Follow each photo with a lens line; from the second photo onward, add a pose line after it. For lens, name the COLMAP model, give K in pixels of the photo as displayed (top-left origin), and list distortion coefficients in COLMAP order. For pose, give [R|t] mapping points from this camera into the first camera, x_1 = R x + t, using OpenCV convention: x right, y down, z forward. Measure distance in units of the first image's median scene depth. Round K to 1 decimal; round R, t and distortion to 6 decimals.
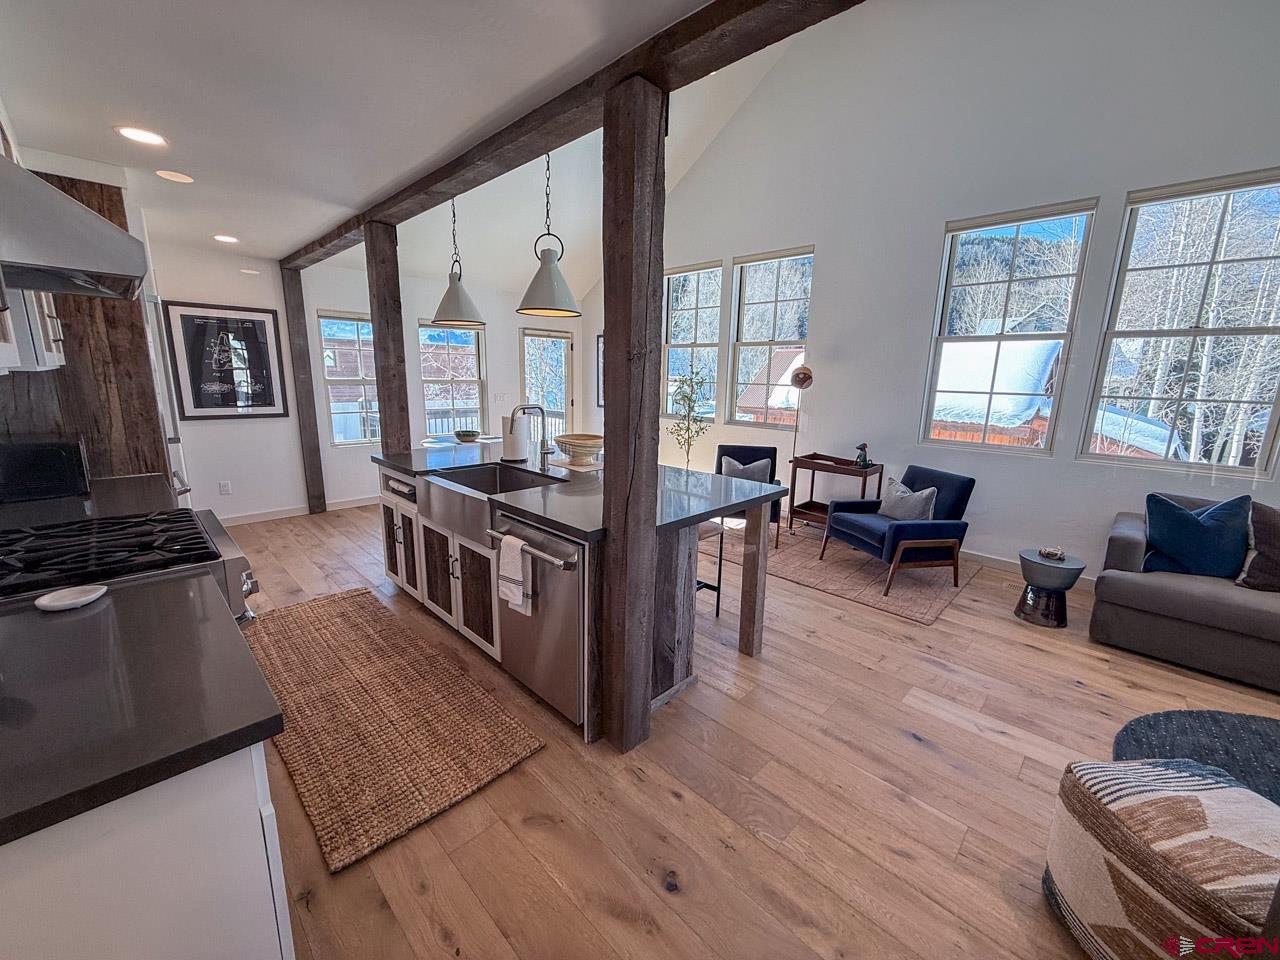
lens RADIAL K [[509.5, 0, 643.0], [0, 509.5, 474.4], [0, 0, 1]] dist [0.000416, -0.000646]
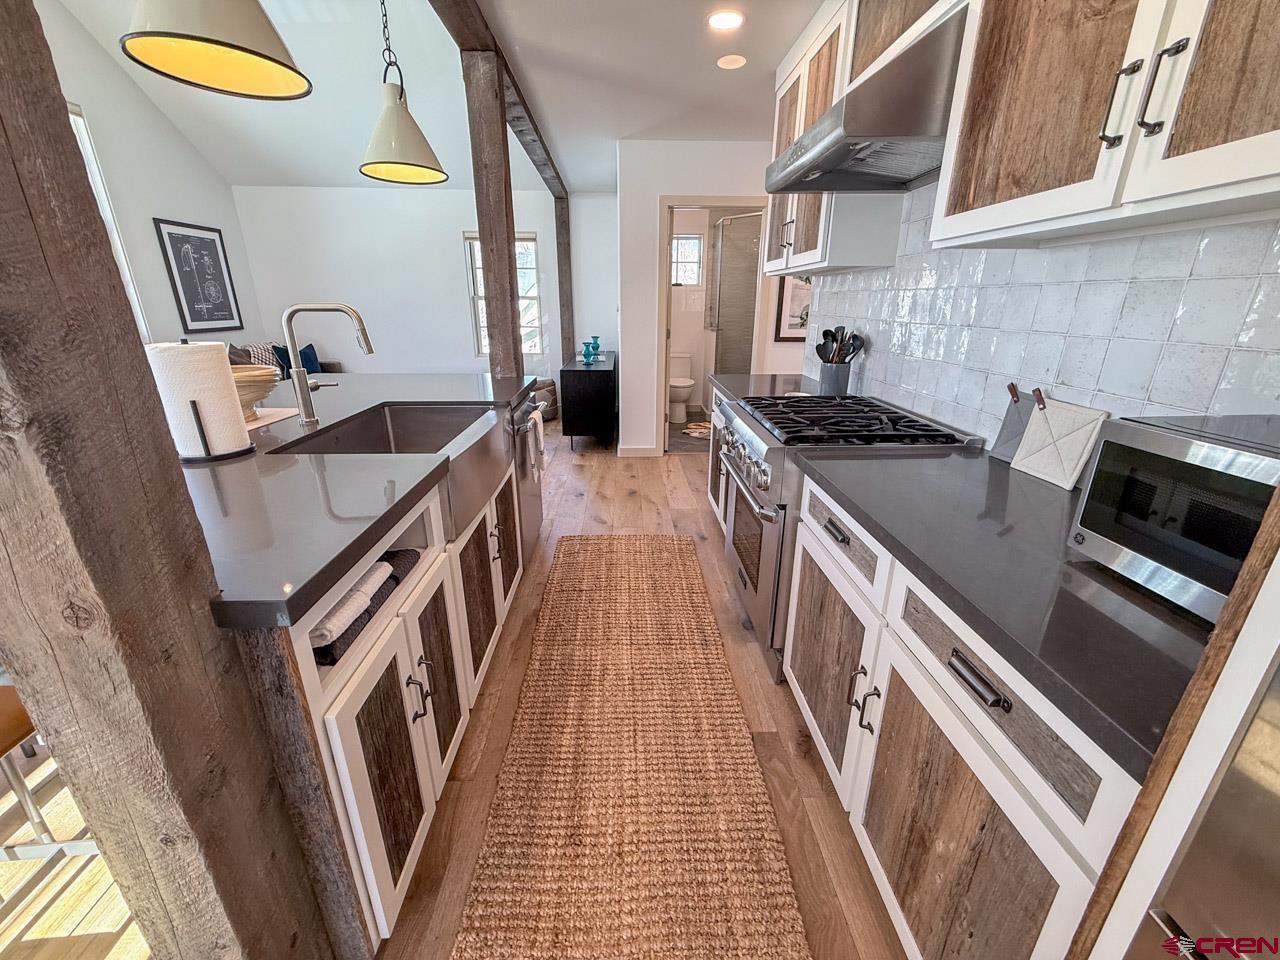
lens RADIAL K [[509.5, 0, 641.1], [0, 509.5, 480.7], [0, 0, 1]] dist [0.000416, -0.000646]
pose [[-0.721080, -0.250985, 0.645794, -0.531887], [0.120751, 0.872293, 0.473841, -0.112074], [-0.682248, 0.419657, -0.598686, 0.698371]]
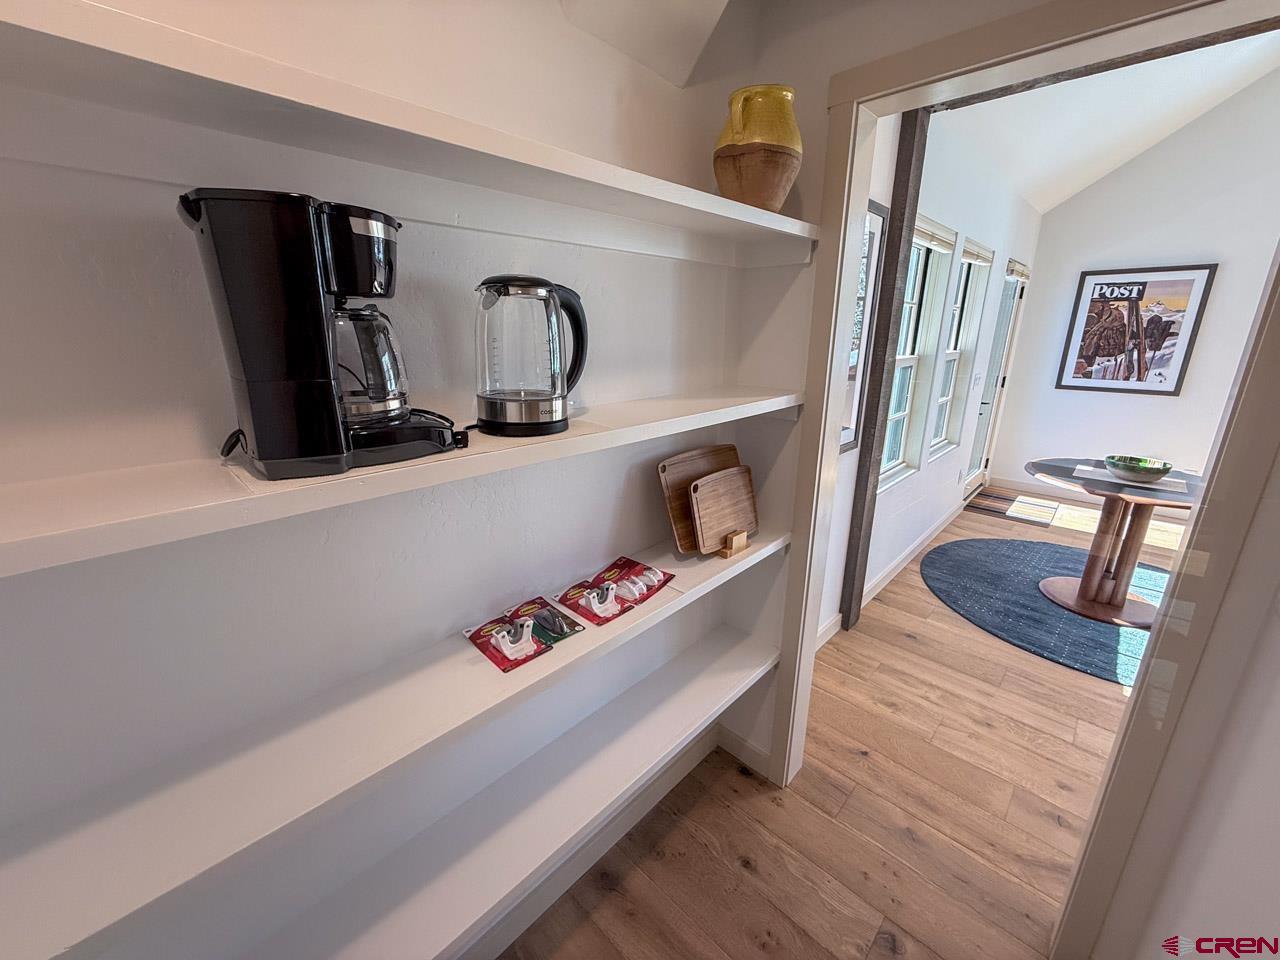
lens RADIAL K [[509.5, 0, 643.6], [0, 509.5, 480.1], [0, 0, 1]] dist [0.000416, -0.000646]
pose [[0.999910, -0.012630, 0.004509, -0.919989], [0.012183, 0.996016, 0.088343, -0.127541], [-0.005607, -0.088280, 0.996080, 0.544735]]
